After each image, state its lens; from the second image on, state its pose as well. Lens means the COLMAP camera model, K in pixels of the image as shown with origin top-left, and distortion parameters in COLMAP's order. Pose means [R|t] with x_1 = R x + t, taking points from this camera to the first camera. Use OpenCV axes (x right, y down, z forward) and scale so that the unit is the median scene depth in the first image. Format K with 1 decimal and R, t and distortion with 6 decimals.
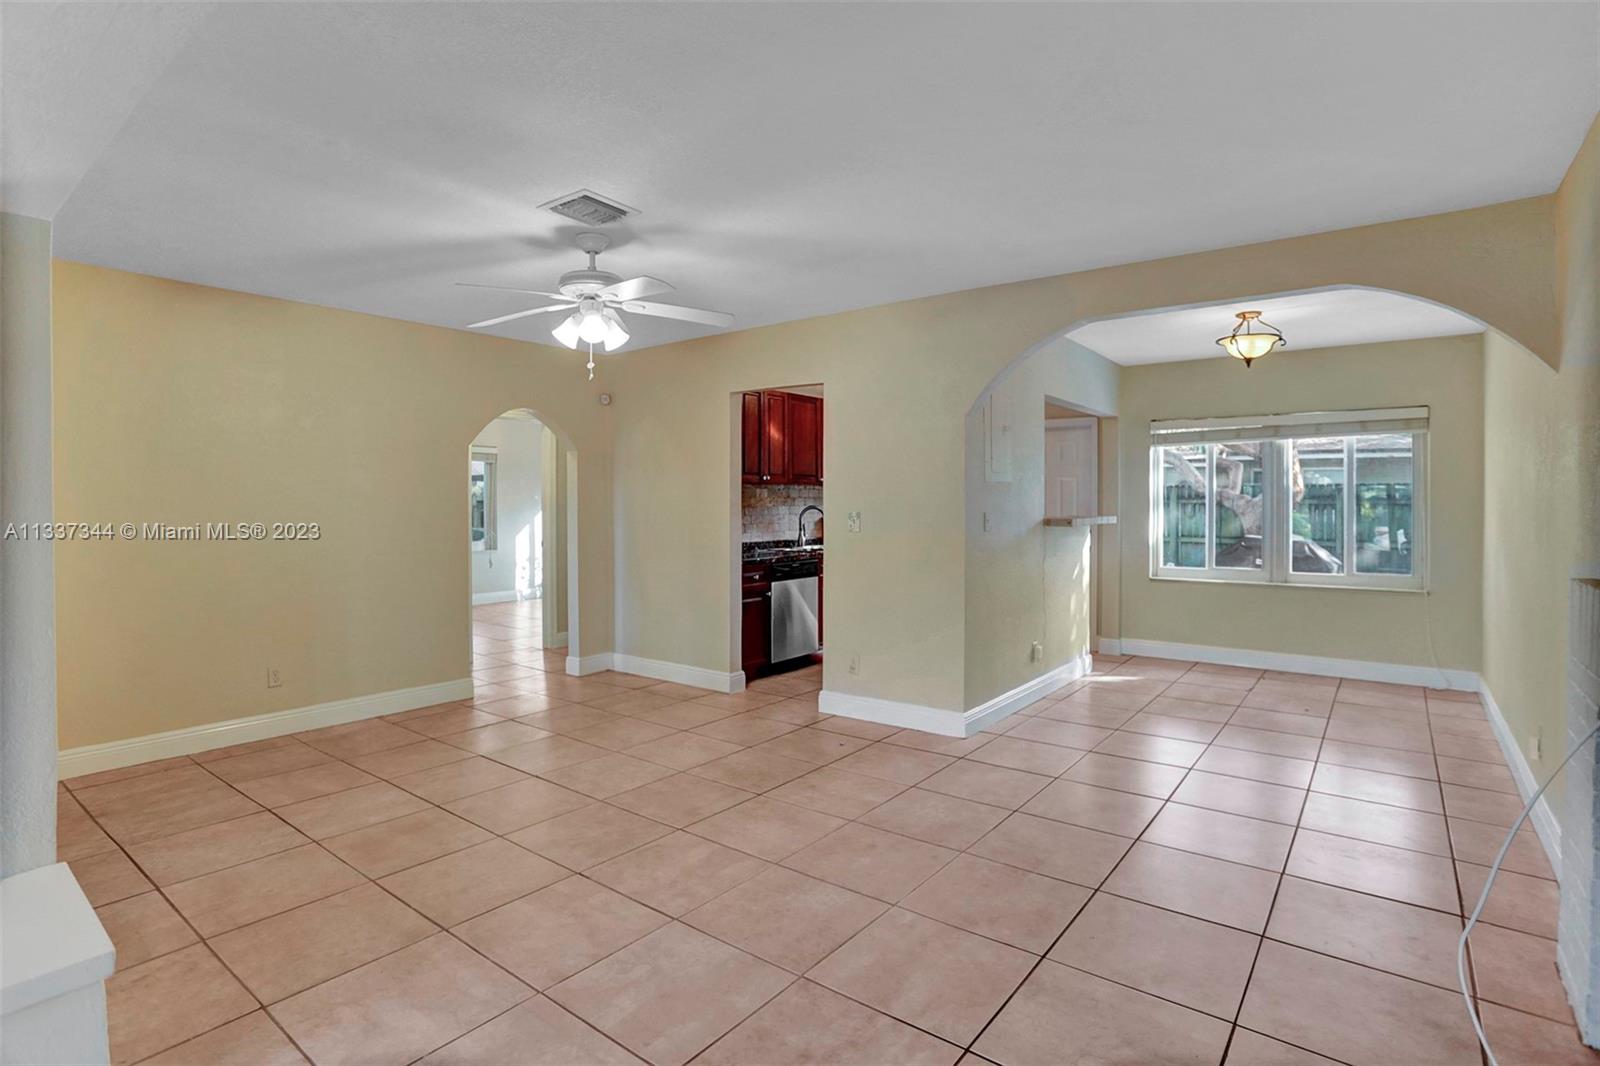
lens RADIAL K [[794.6, 0, 789.8], [0, 794.6, 507.0], [0, 0, 1]] dist [-0.079548, 0.033774]
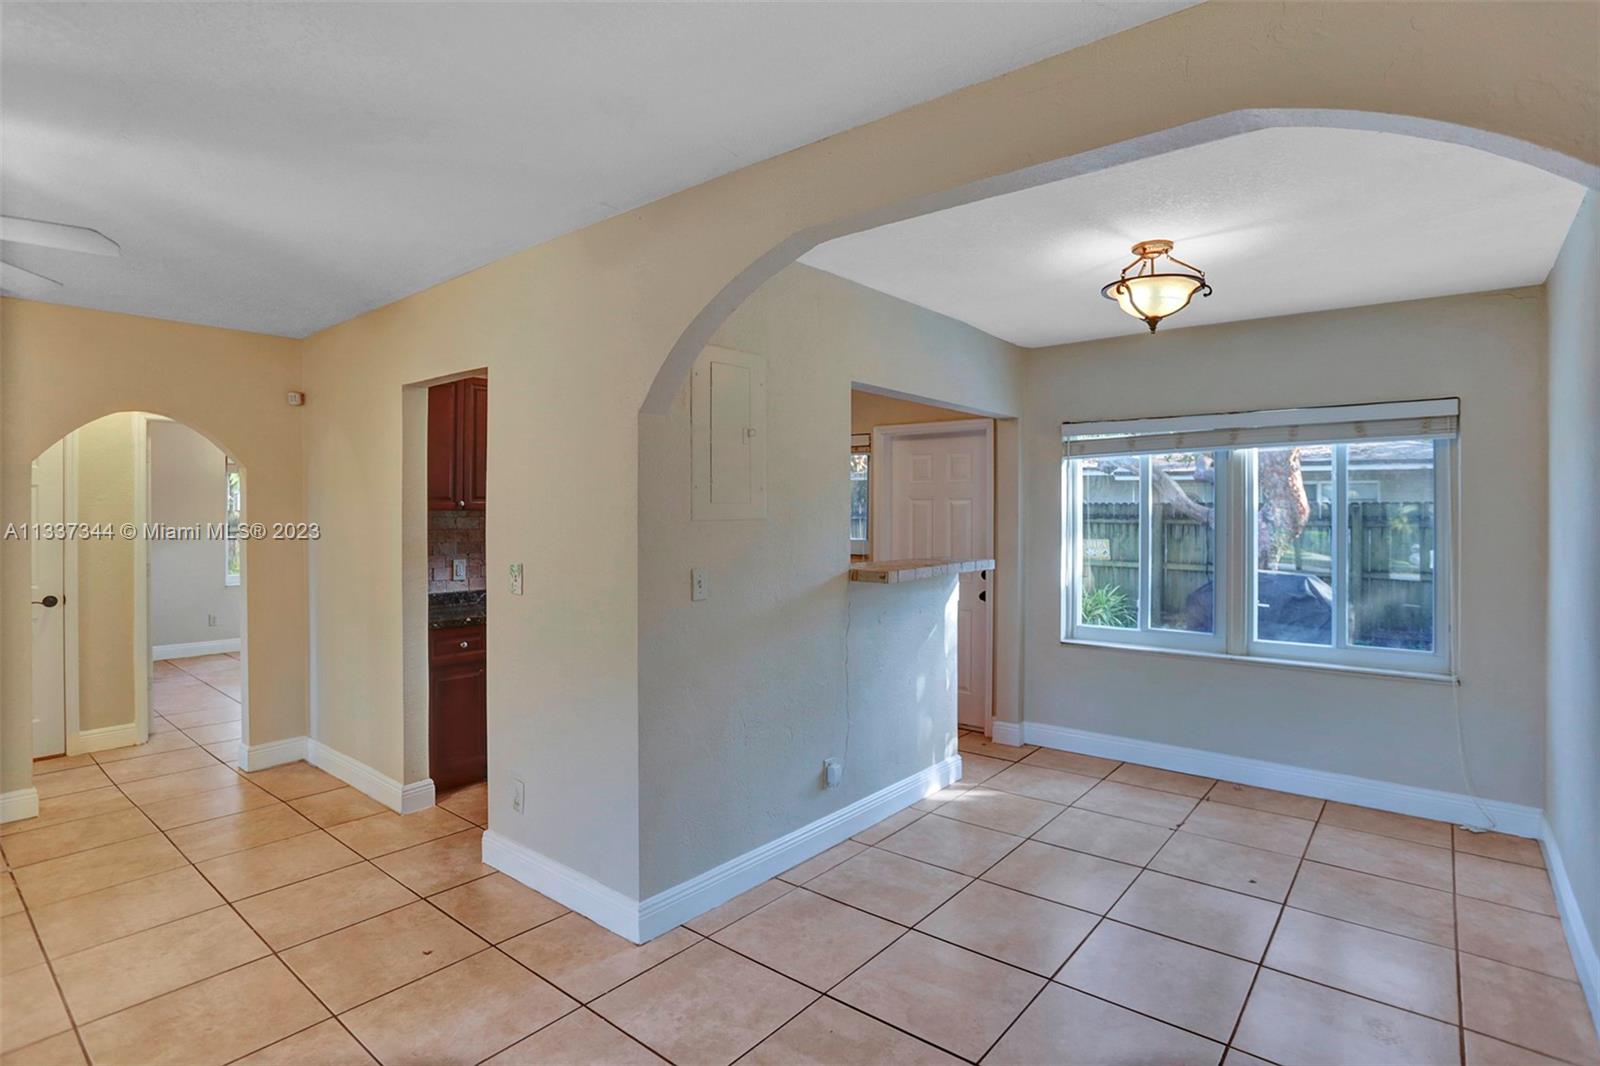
lens RADIAL K [[807.8, 0, 775.1], [0, 807.8, 513.5], [0, 0, 1]] dist [-0.077388, 0.036213]
pose [[0.999279, 0.002546, -0.037887, 0.274263], [-0.002683, 0.999990, -0.003584, -0.028480], [0.037878, 0.003683, 0.999276, 0.310110]]
